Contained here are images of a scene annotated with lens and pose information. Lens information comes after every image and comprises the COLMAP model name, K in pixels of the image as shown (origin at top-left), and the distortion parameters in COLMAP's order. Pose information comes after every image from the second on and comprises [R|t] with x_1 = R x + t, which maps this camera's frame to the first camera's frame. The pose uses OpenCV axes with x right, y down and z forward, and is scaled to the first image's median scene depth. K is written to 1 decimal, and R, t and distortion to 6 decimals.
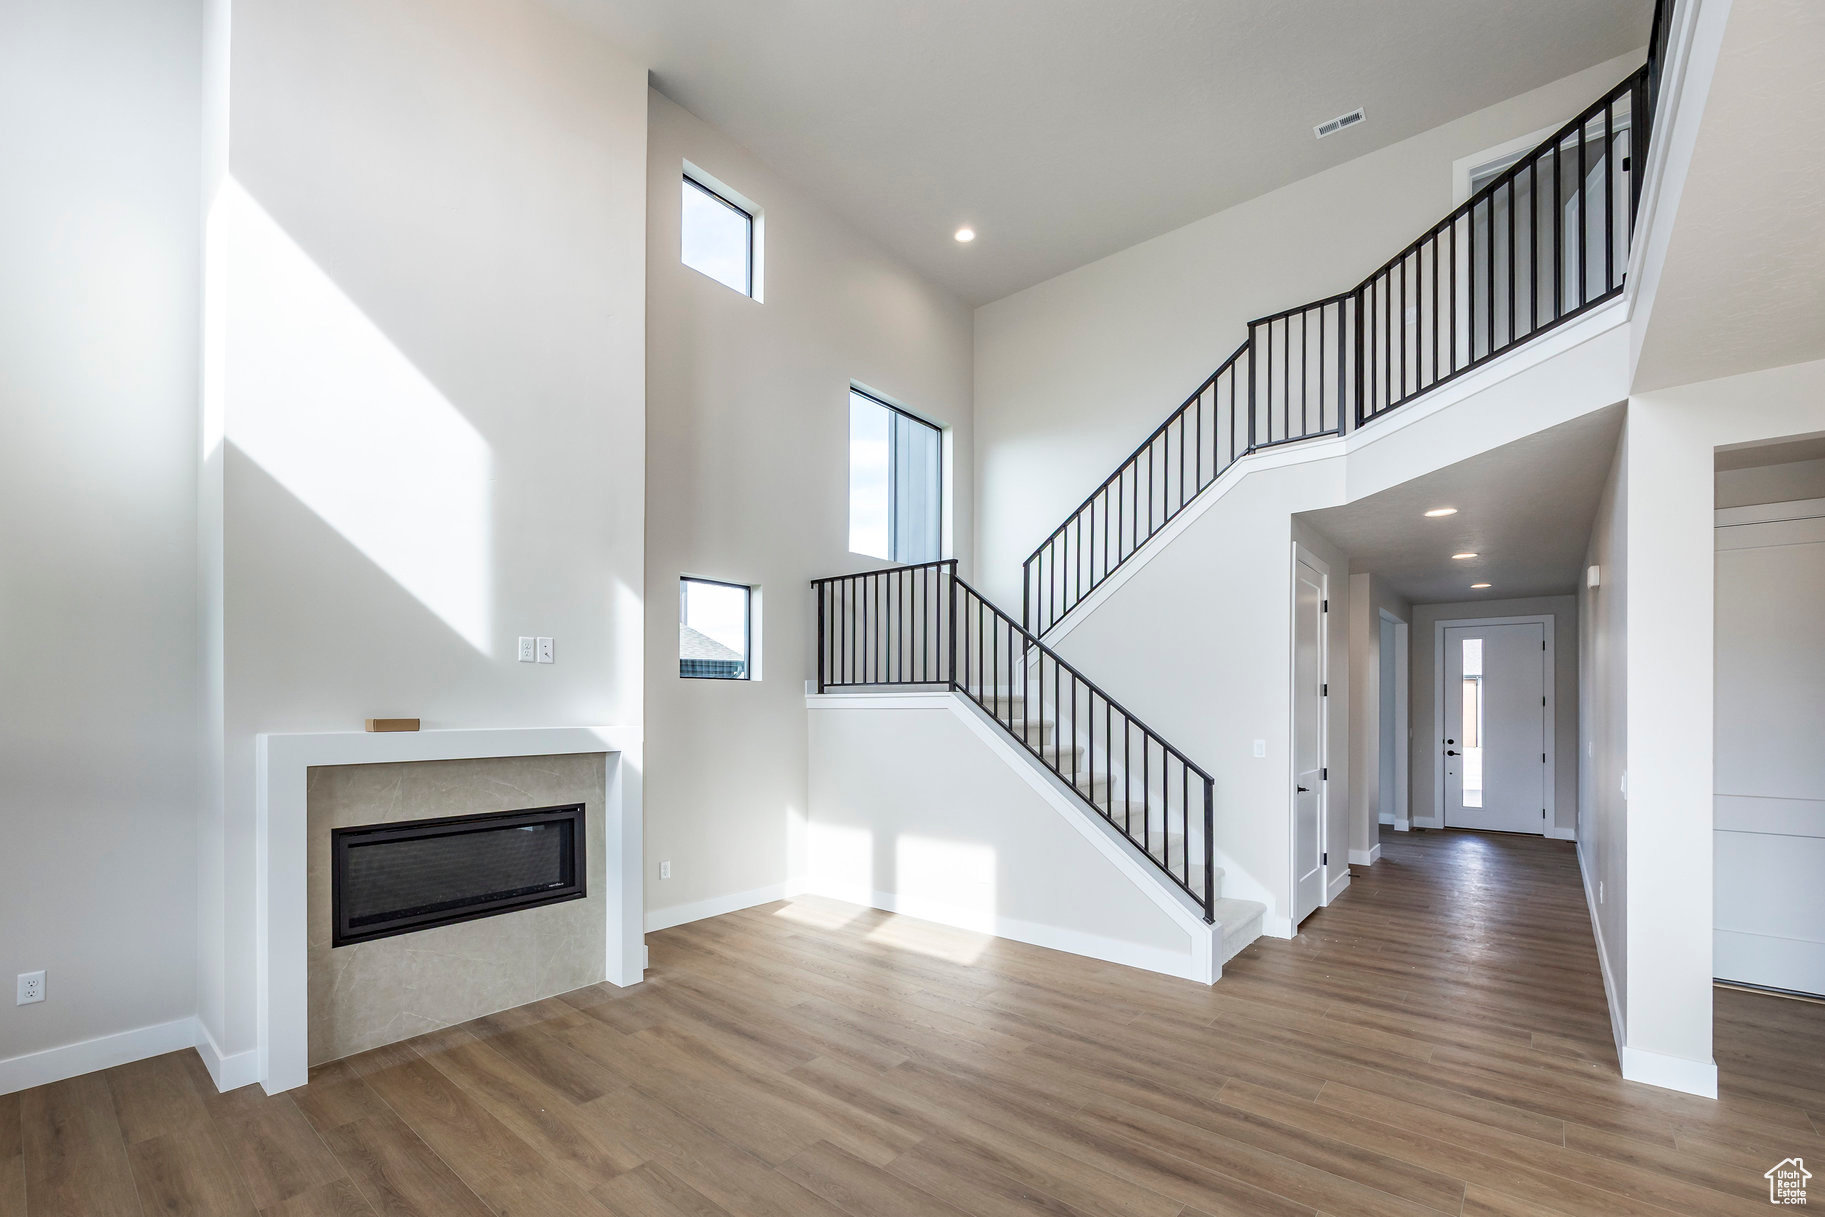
lens RADIAL K [[778.8, 0, 883.3], [0, 778.8, 704.7], [0, 0, 1]] dist [-0.000329, 0.000201]
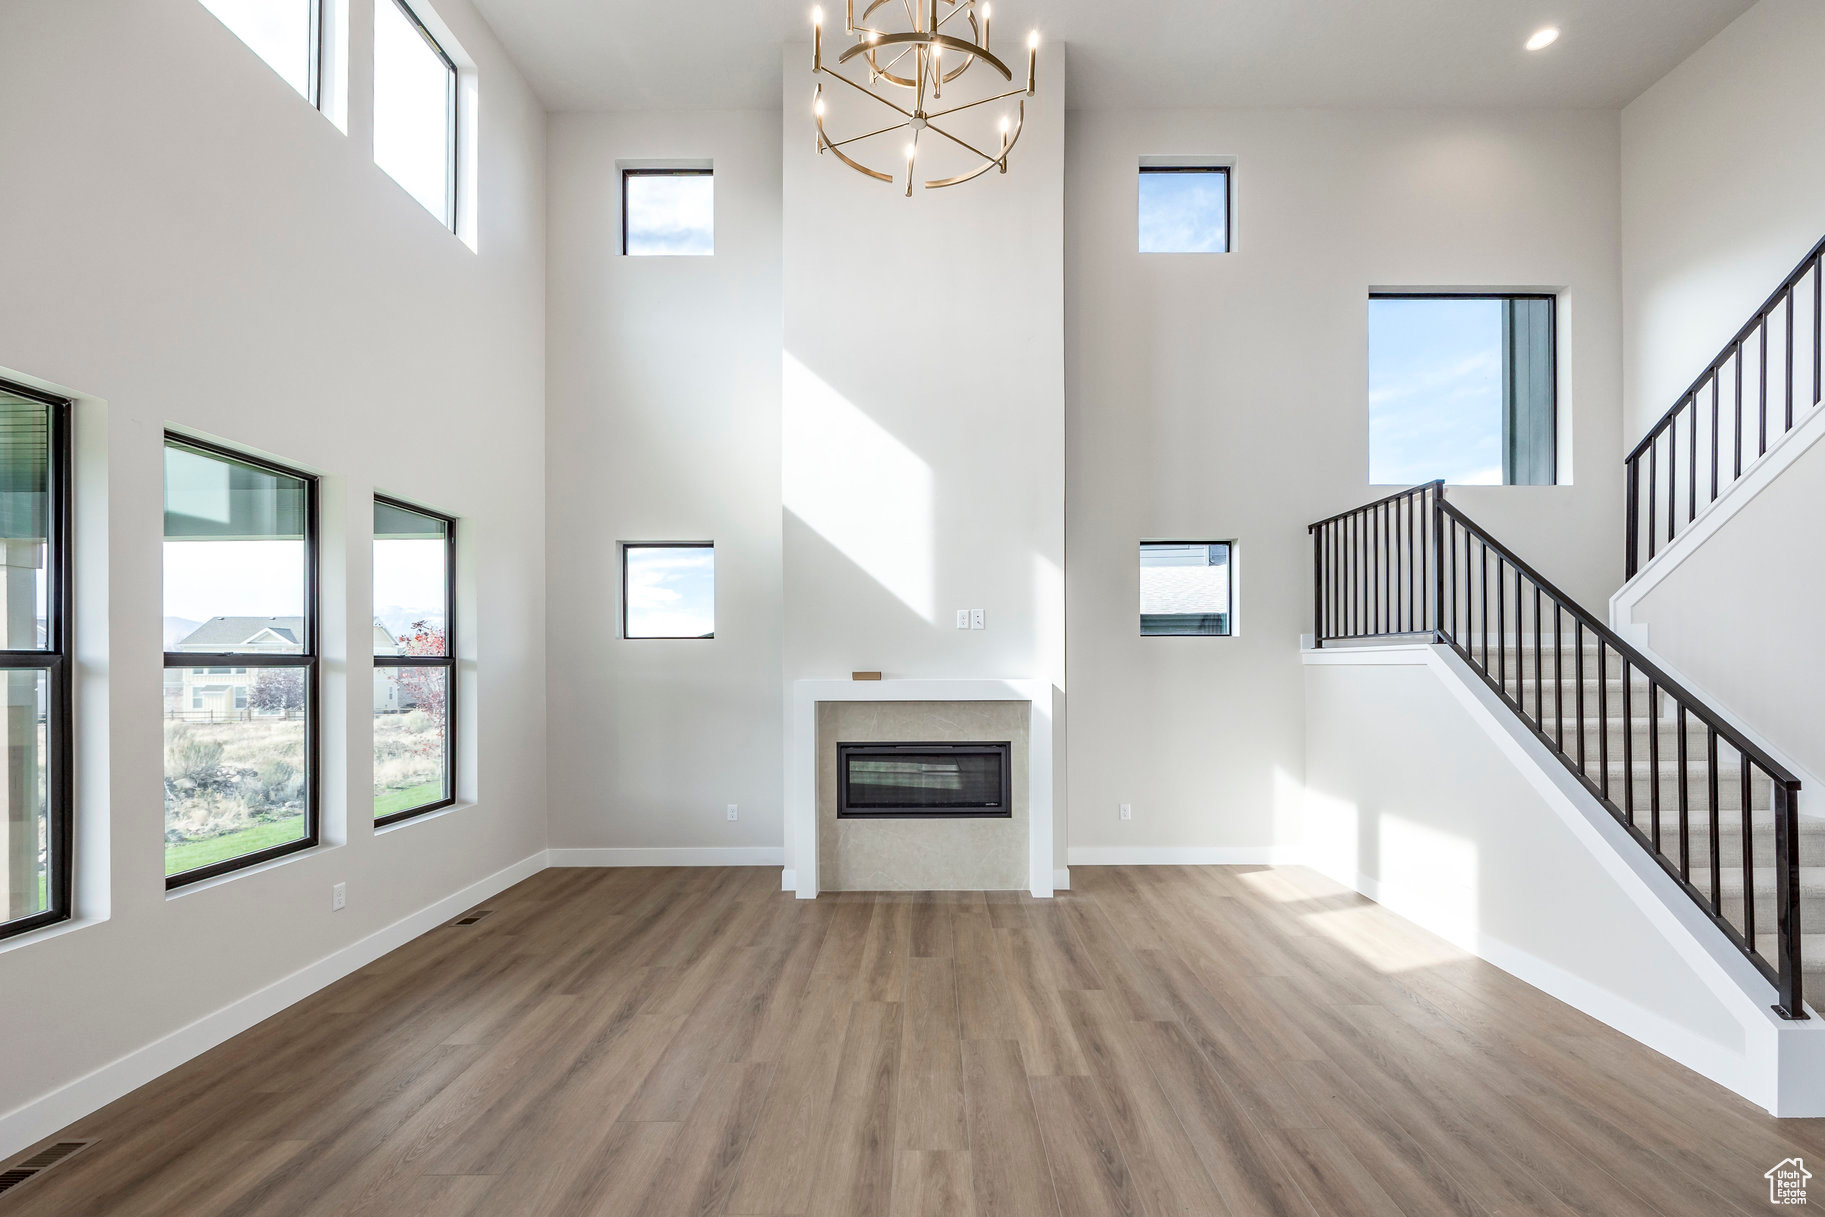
lens RADIAL K [[764.5, 0, 919.3], [0, 764.5, 658.7], [0, 0, 1]] dist [-0.000655, -0.000130]
pose [[0.650083, -0.007563, -0.759825, 0.469517], [0.004954, 0.999971, -0.005714, 0.001751], [0.759847, -0.000050, 0.650102, 0.108088]]
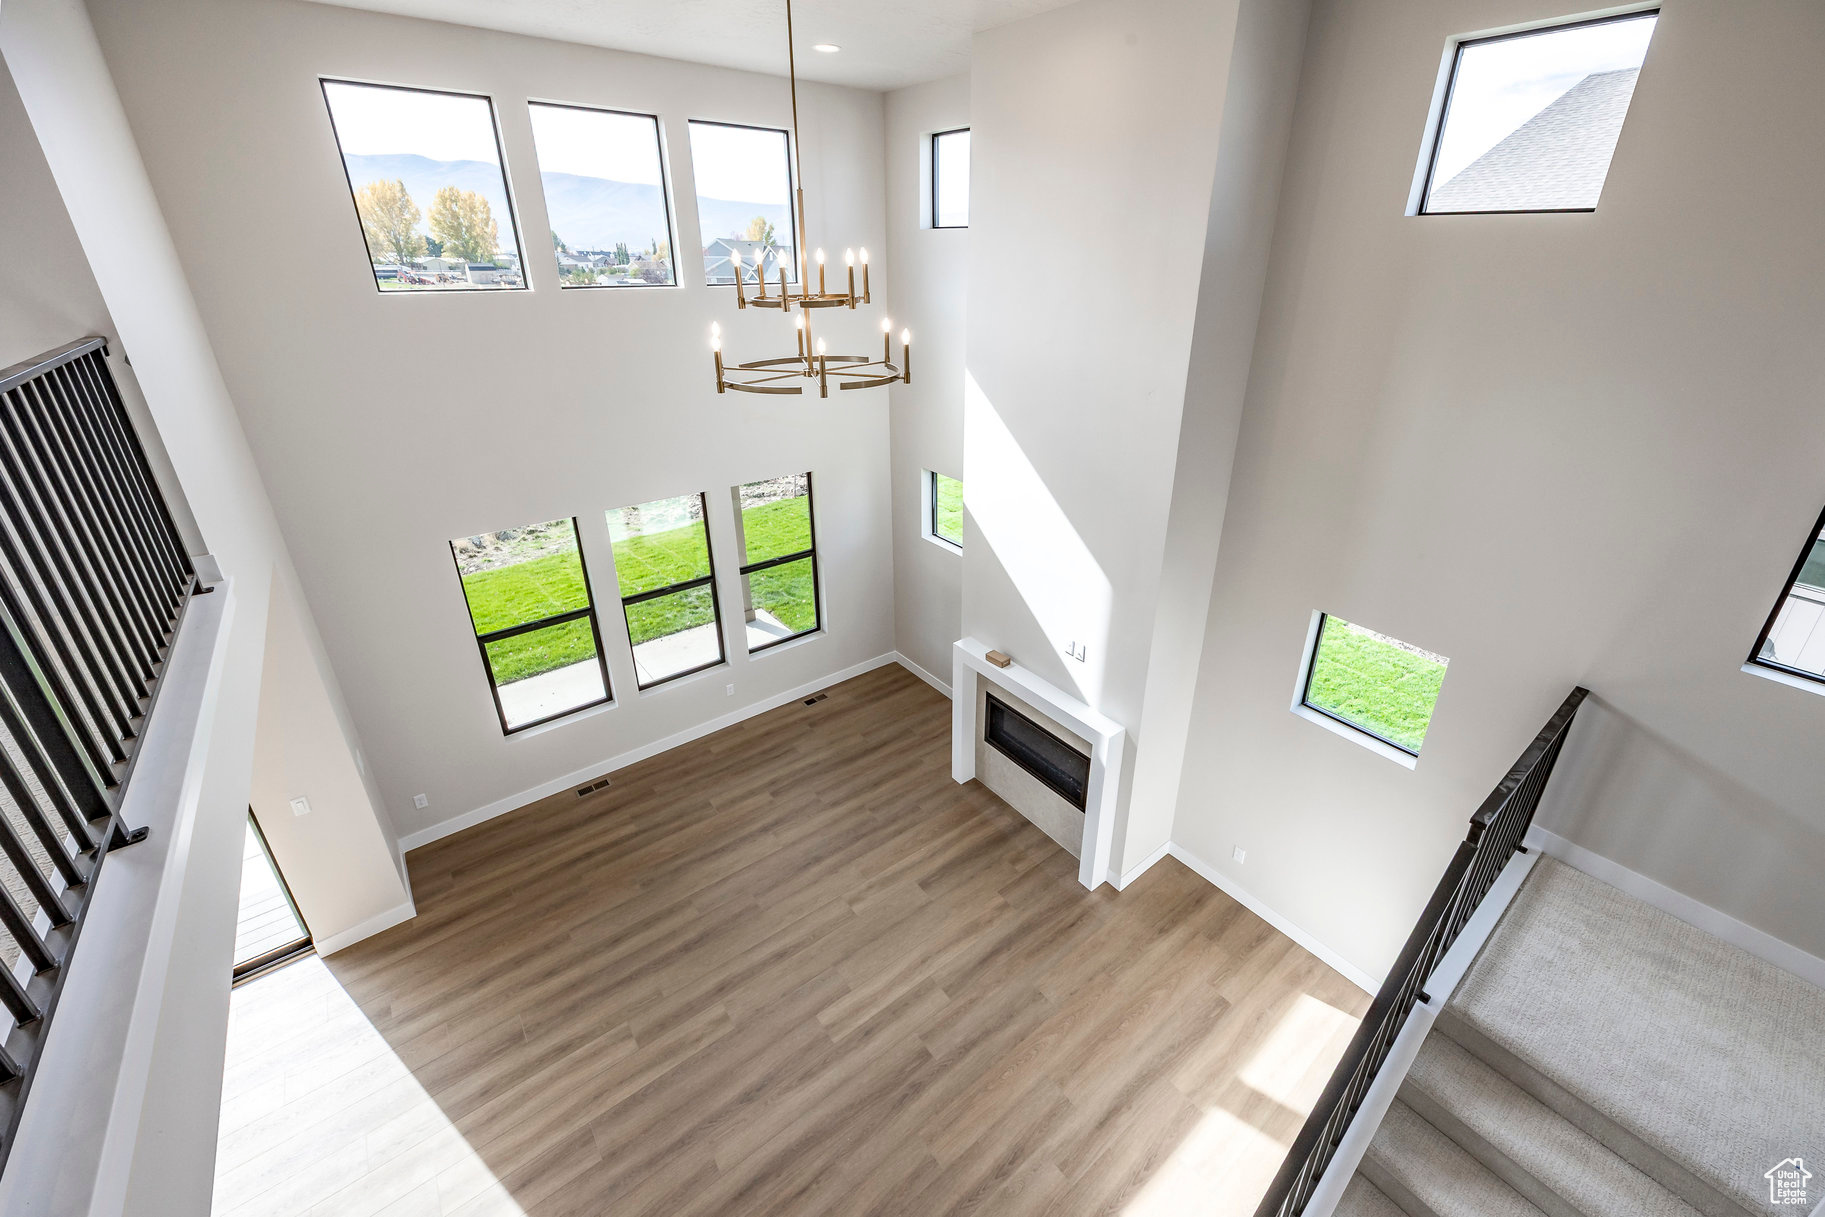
lens RADIAL K [[731.3, 0, 936.1], [0, 731.3, 558.1], [0, 0, 1]] dist [-0.001484, -0.000218]
pose [[-0.181252, 0.380731, -0.906748, 0.736442], [-0.001975, 0.921877, 0.387478, -0.733993], [0.983435, 0.072022, -0.166340, 0.967653]]
